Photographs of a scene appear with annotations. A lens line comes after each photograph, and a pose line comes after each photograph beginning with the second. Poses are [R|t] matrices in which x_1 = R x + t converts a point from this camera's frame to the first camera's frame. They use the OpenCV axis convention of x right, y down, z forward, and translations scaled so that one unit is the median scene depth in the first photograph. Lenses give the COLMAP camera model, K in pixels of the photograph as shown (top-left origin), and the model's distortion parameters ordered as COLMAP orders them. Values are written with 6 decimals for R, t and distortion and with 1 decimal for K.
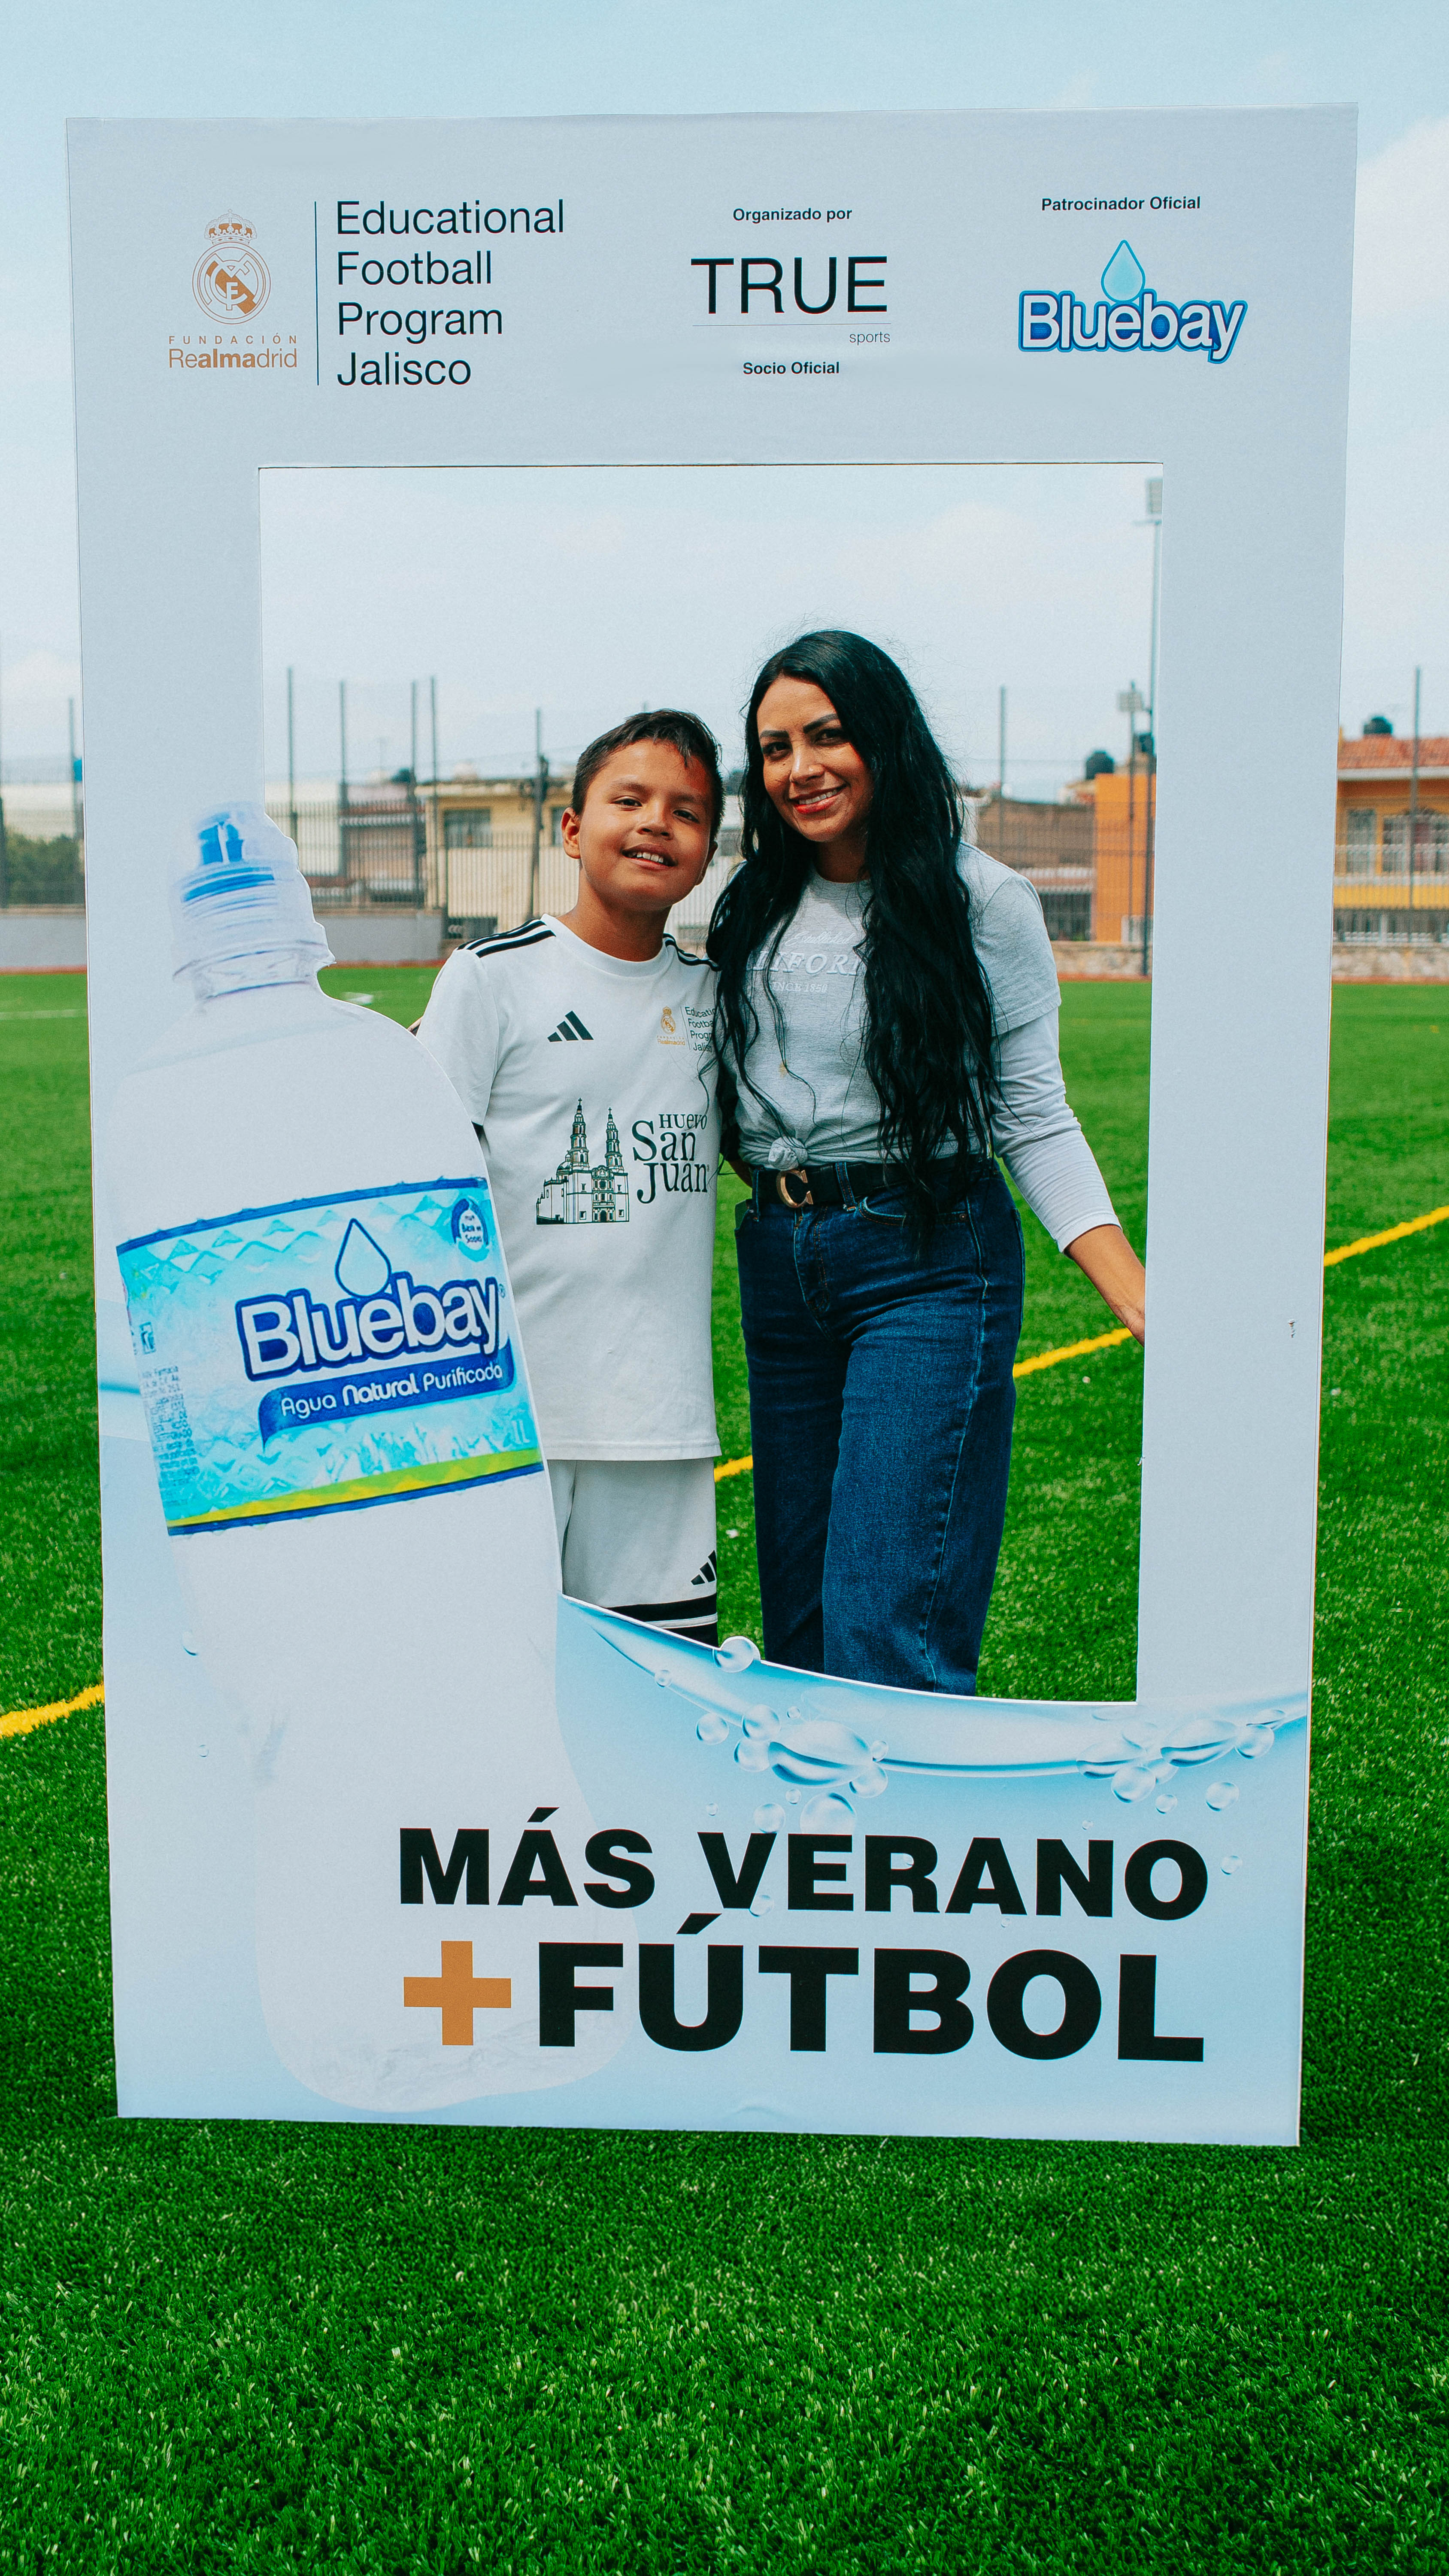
lens RADIAL K [[2730.1, 0, 722.1], [0, 2730.1, 1336.8], [0, 0, 1]] dist [-0.042056, 0.170990]
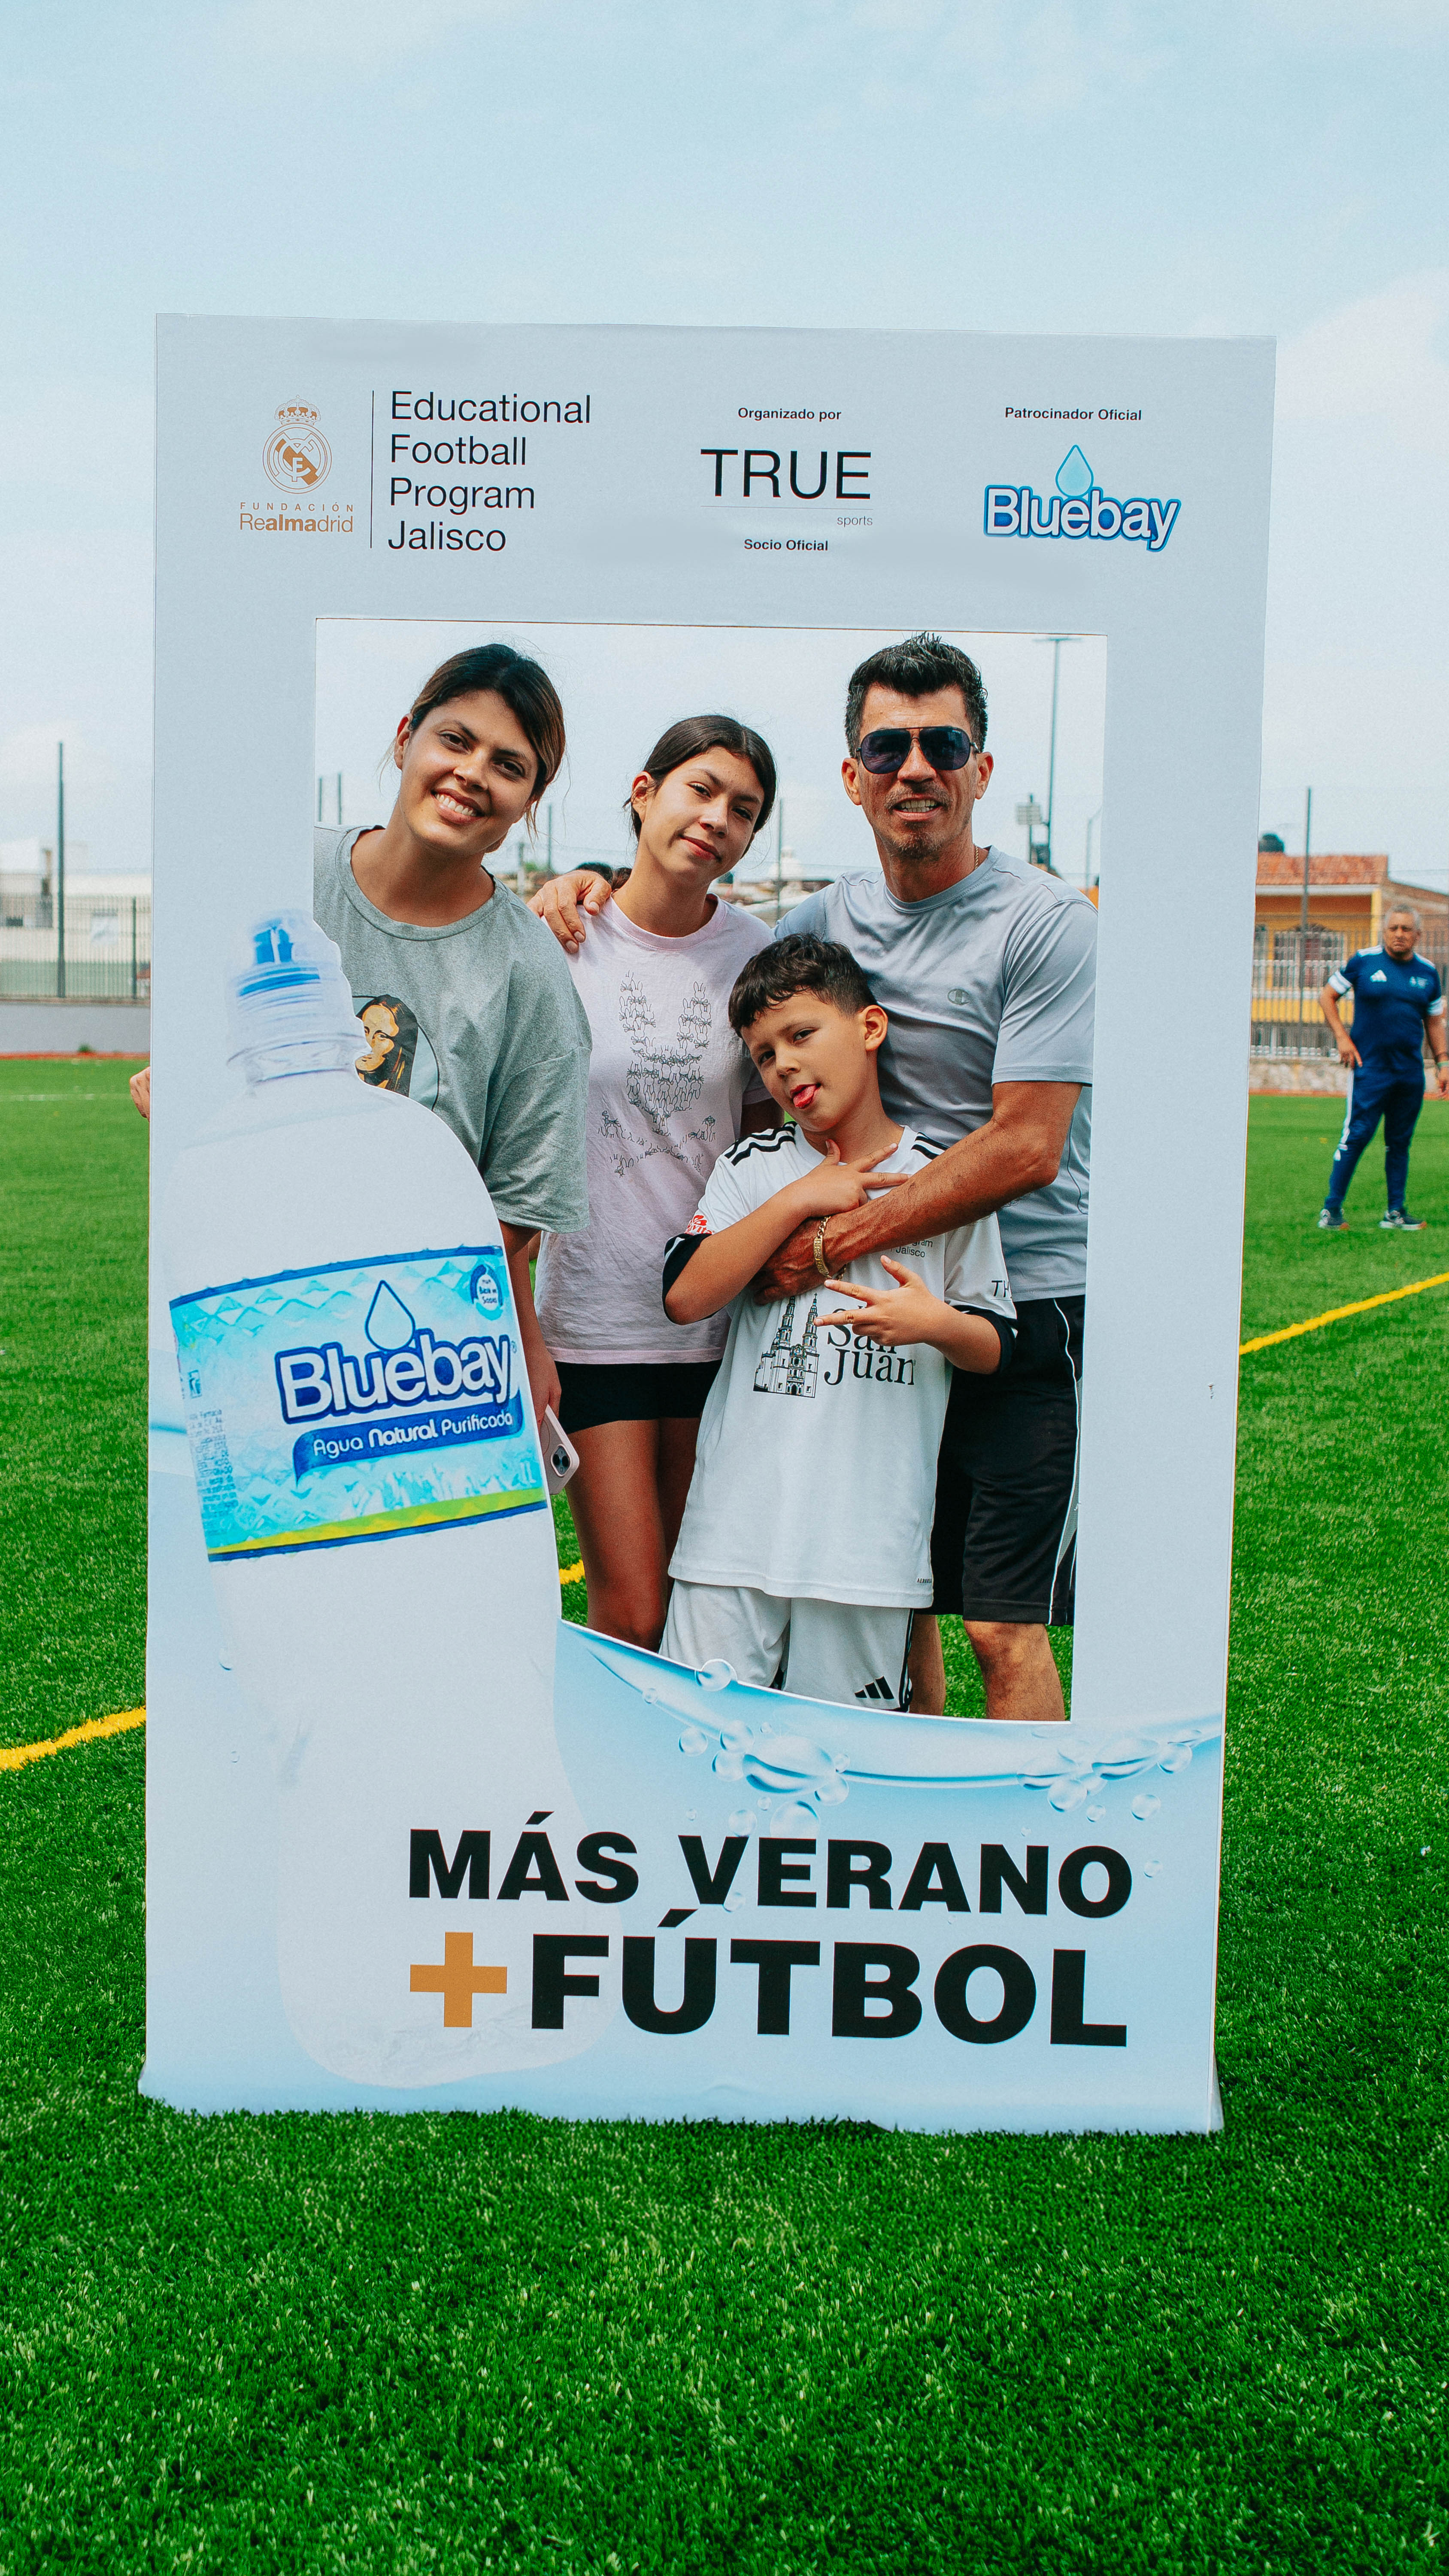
lens RADIAL K [[2730.1, 0, 722.1], [0, 2730.1, 1336.8], [0, 0, 1]] dist [-0.042056, 0.170990]
pose [[0.999091, 0.016352, 0.039357, -0.039196], [-0.014911, 0.999218, -0.036628, 0.018894], [-0.039925, 0.036008, 0.998554, -0.125754]]
